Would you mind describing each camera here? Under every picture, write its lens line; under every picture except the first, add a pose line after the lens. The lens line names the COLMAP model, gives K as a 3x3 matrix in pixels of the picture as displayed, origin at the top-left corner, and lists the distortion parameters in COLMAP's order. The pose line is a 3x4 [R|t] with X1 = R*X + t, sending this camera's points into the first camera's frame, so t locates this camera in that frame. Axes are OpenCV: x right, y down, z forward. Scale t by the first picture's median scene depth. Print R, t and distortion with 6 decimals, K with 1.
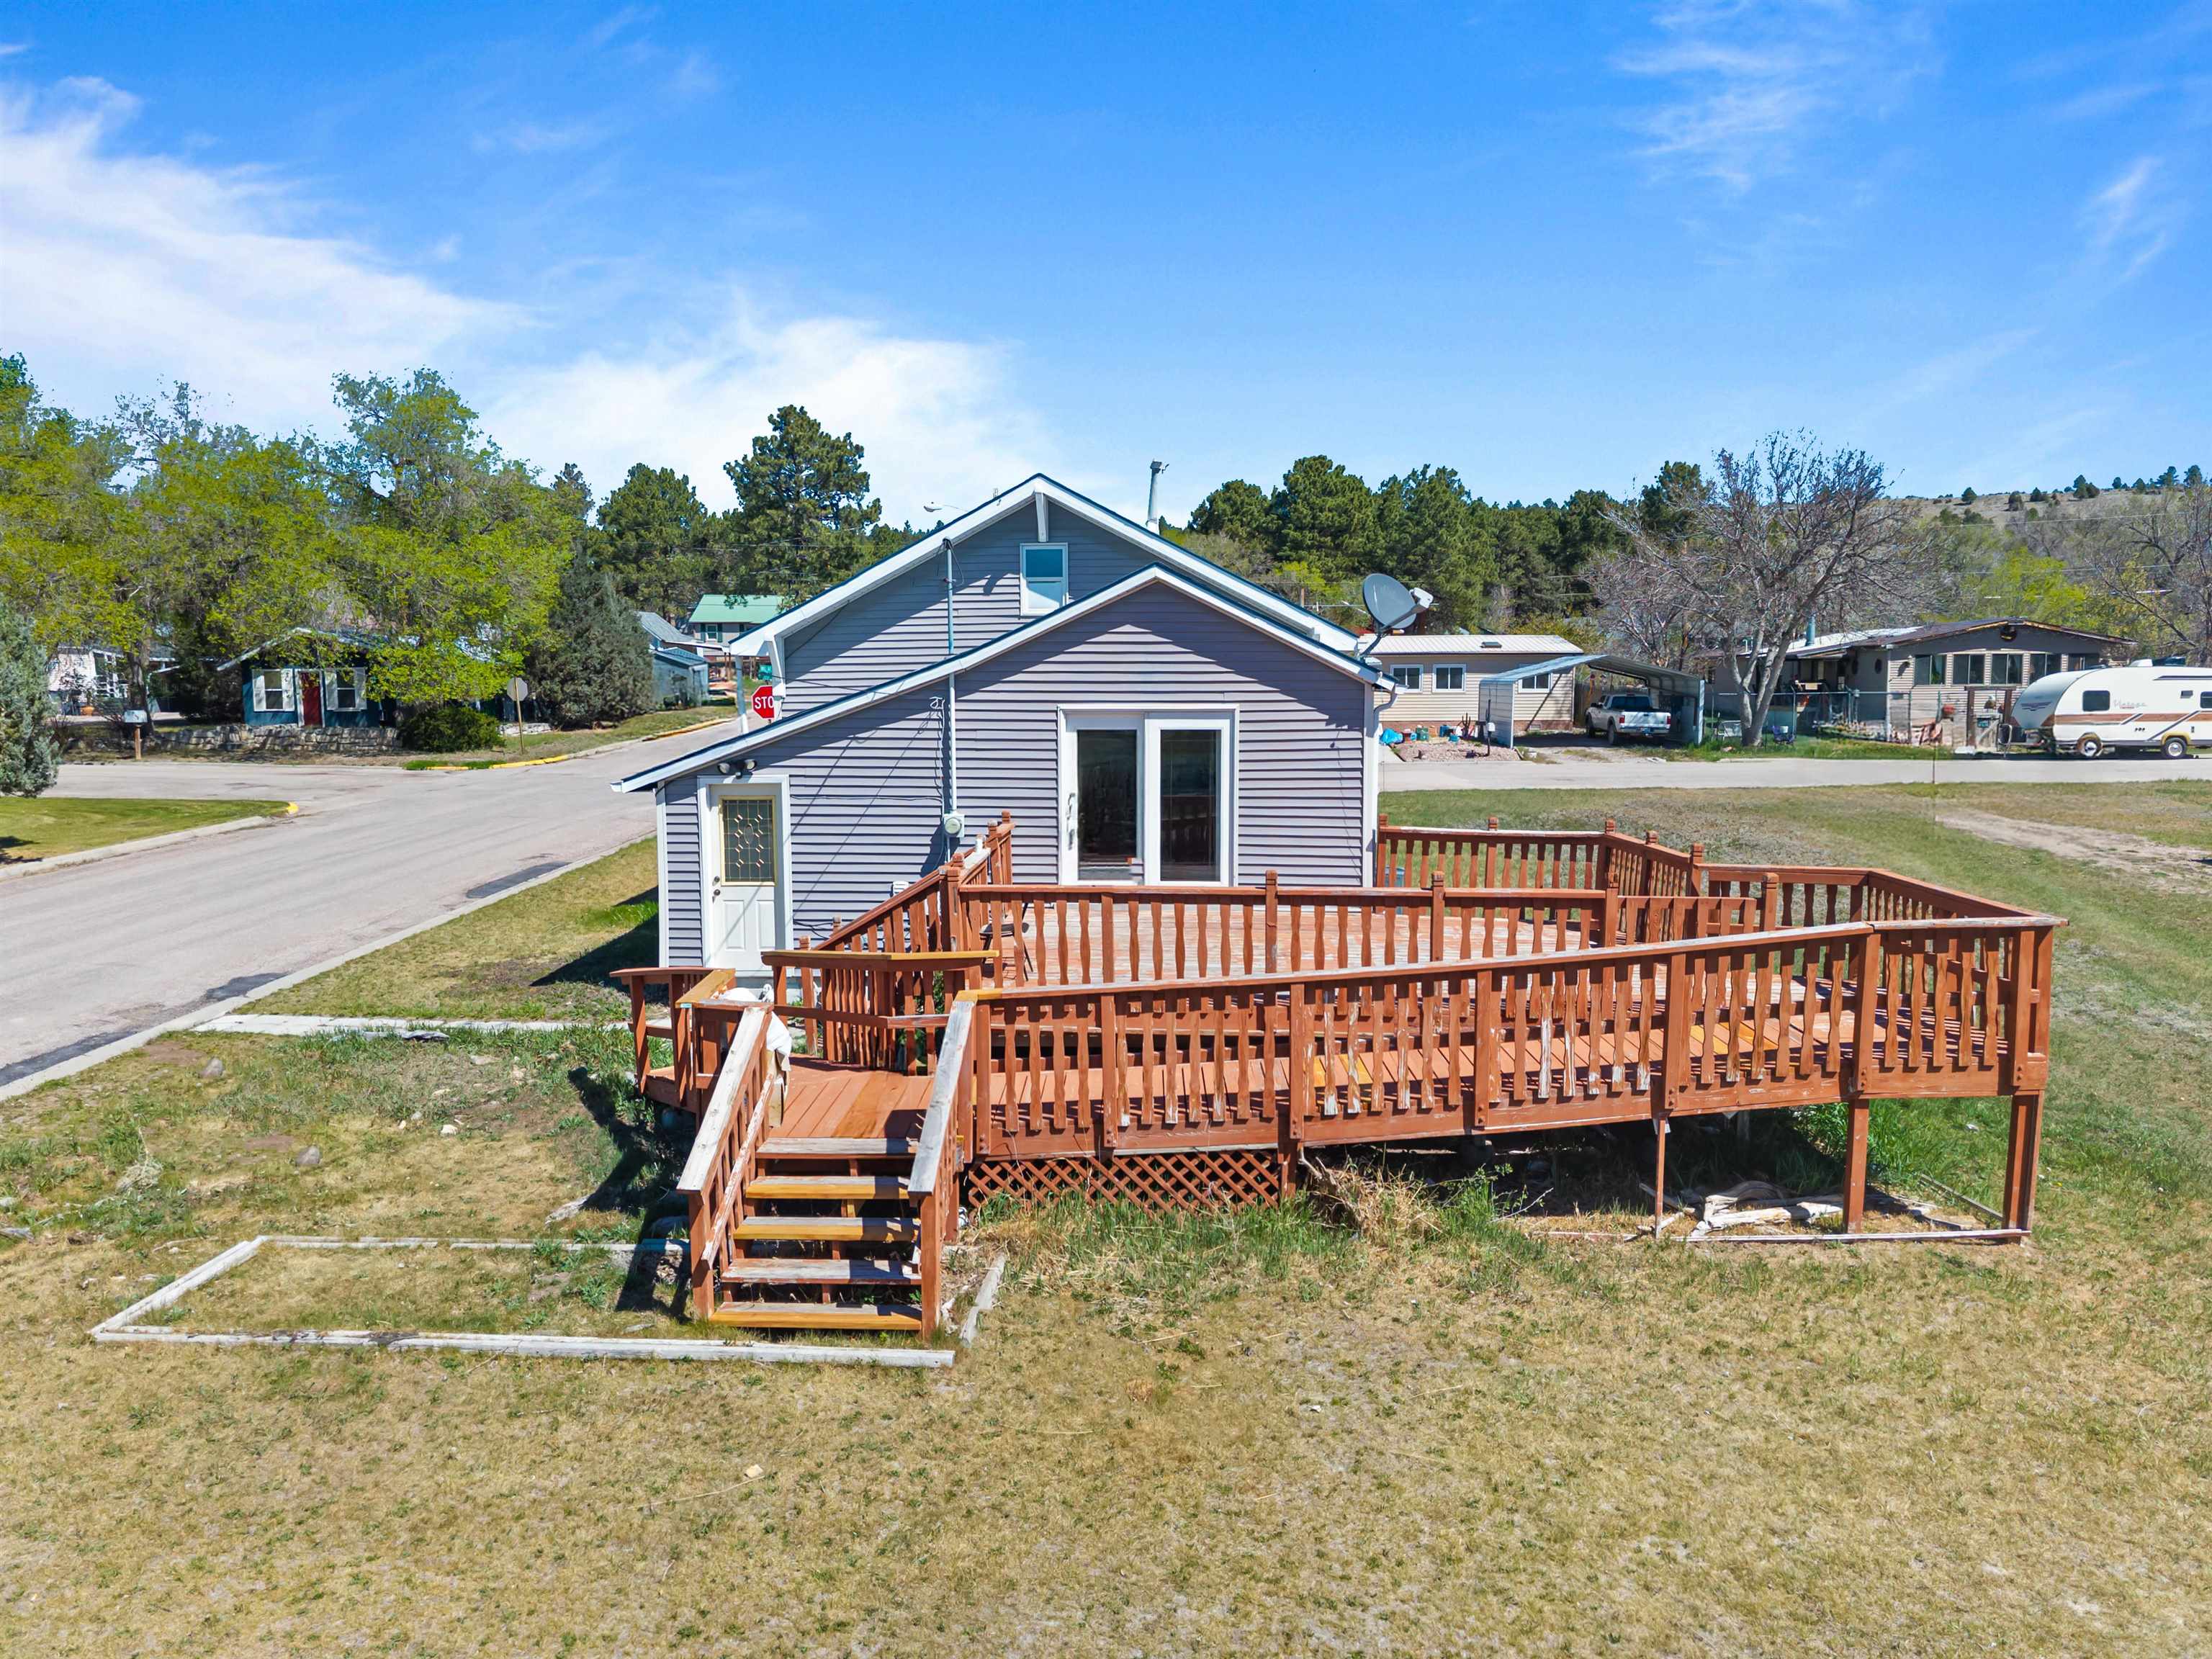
lens RADIAL K [[1515.6, 0, 1122.0], [0, 1515.6, 824.3], [0, 0, 1]] dist [0.028032, -0.066545]
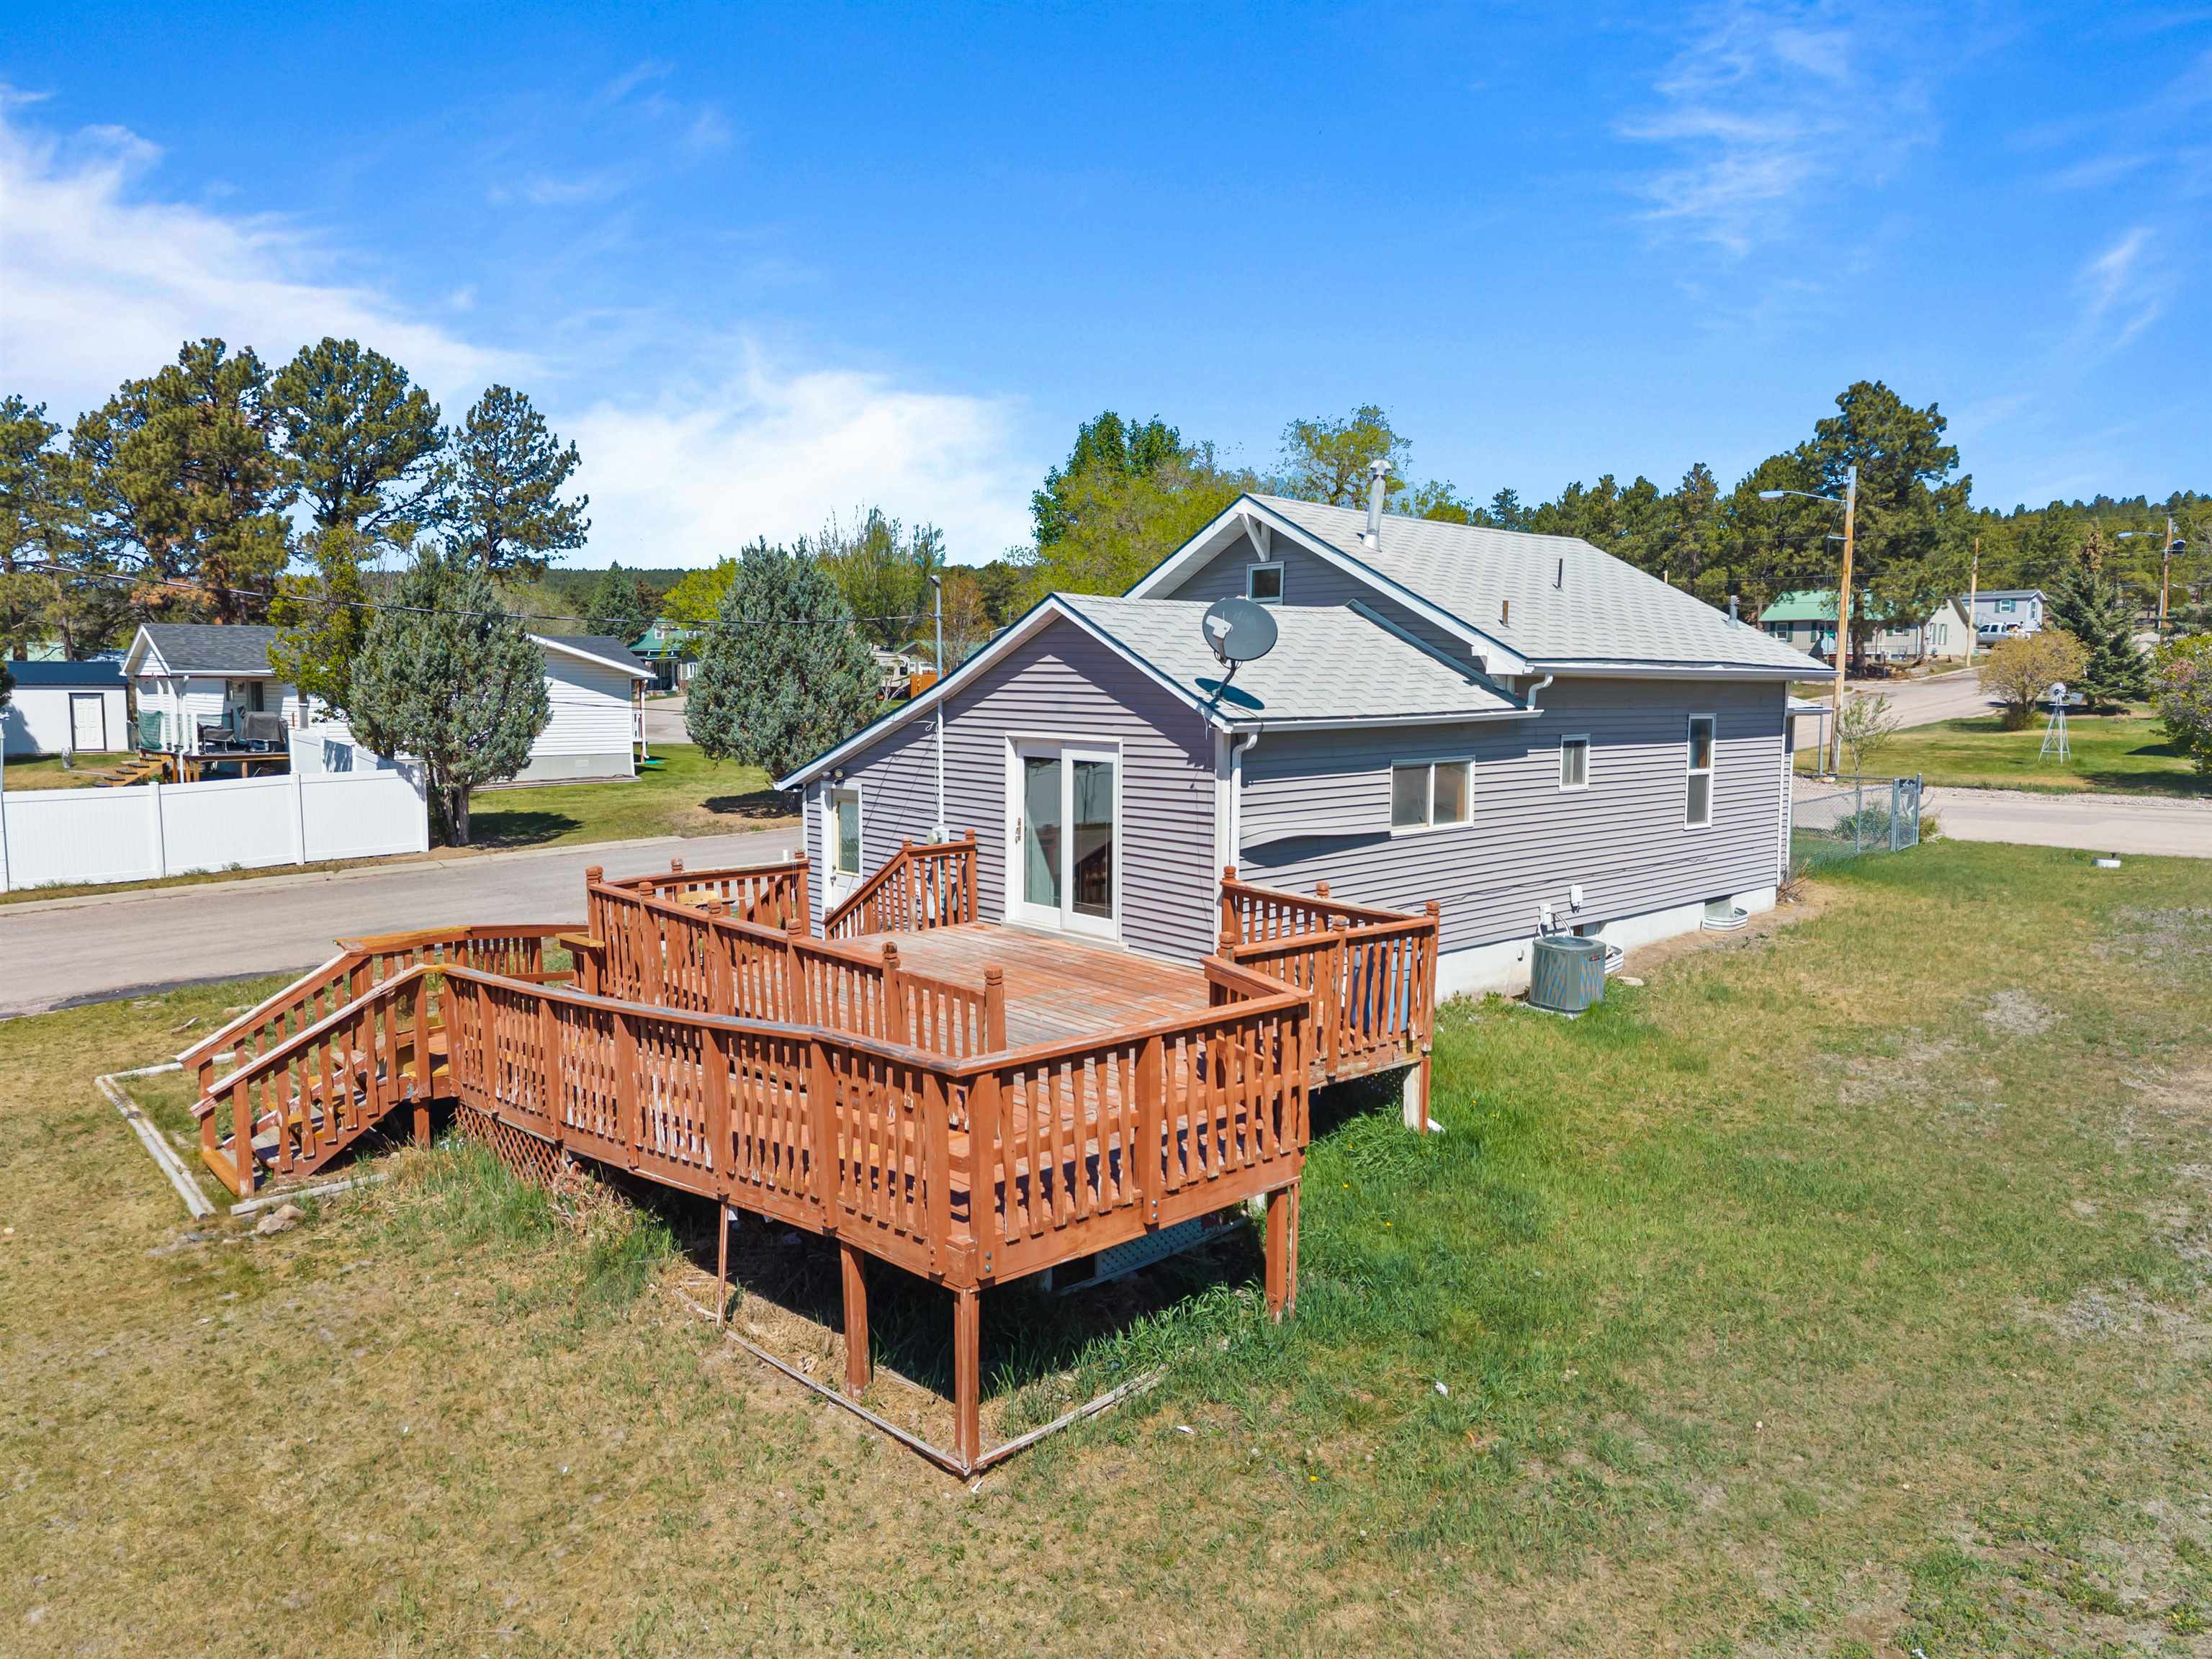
lens RADIAL K [[1515.6, 0, 1122.0], [0, 1515.6, 824.3], [0, 0, 1]] dist [0.028032, -0.066545]
pose [[0.717661, 0.075896, -0.692244, 0.736123], [-0.074442, 0.996709, 0.032101, -0.054695], [0.692402, 0.028494, 0.720949, 0.306679]]
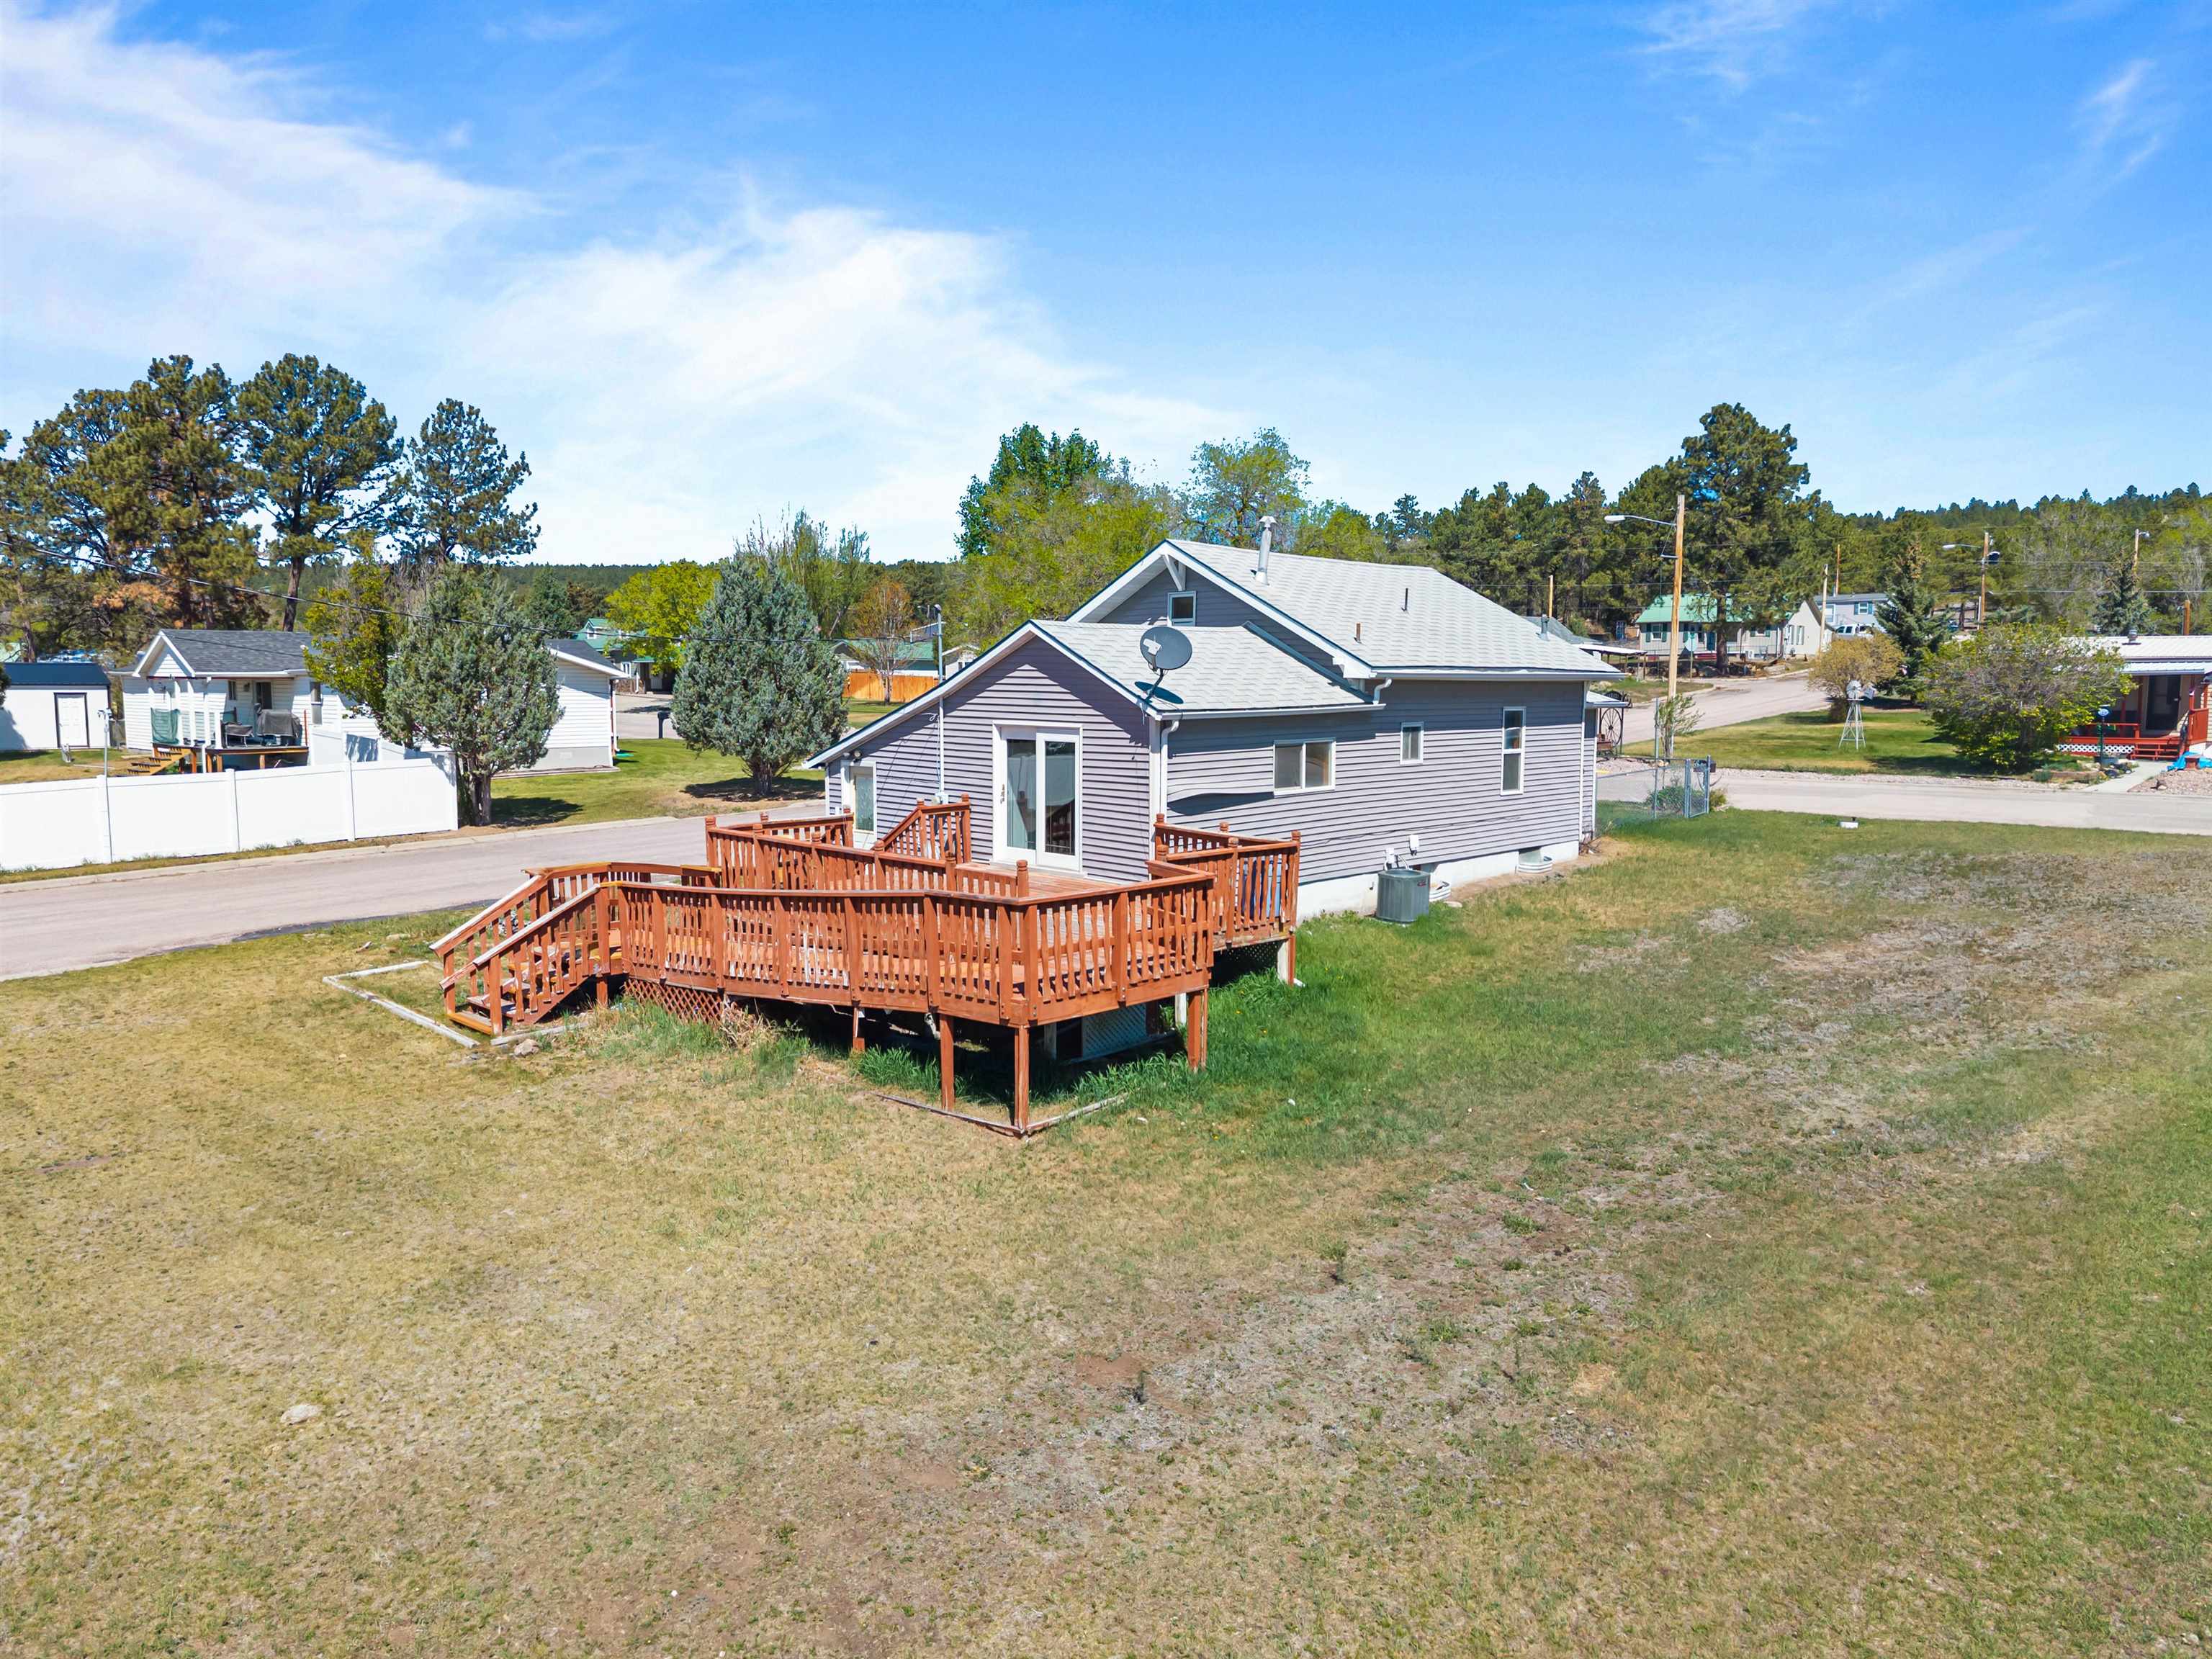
lens RADIAL K [[1515.6, 0, 1122.0], [0, 1515.6, 824.3], [0, 0, 1]] dist [0.028032, -0.066545]
pose [[0.756228, 0.072214, -0.650311, 0.969036], [-0.069586, 0.997131, 0.029807, -0.033060], [0.650597, 0.022712, 0.759083, 0.009565]]
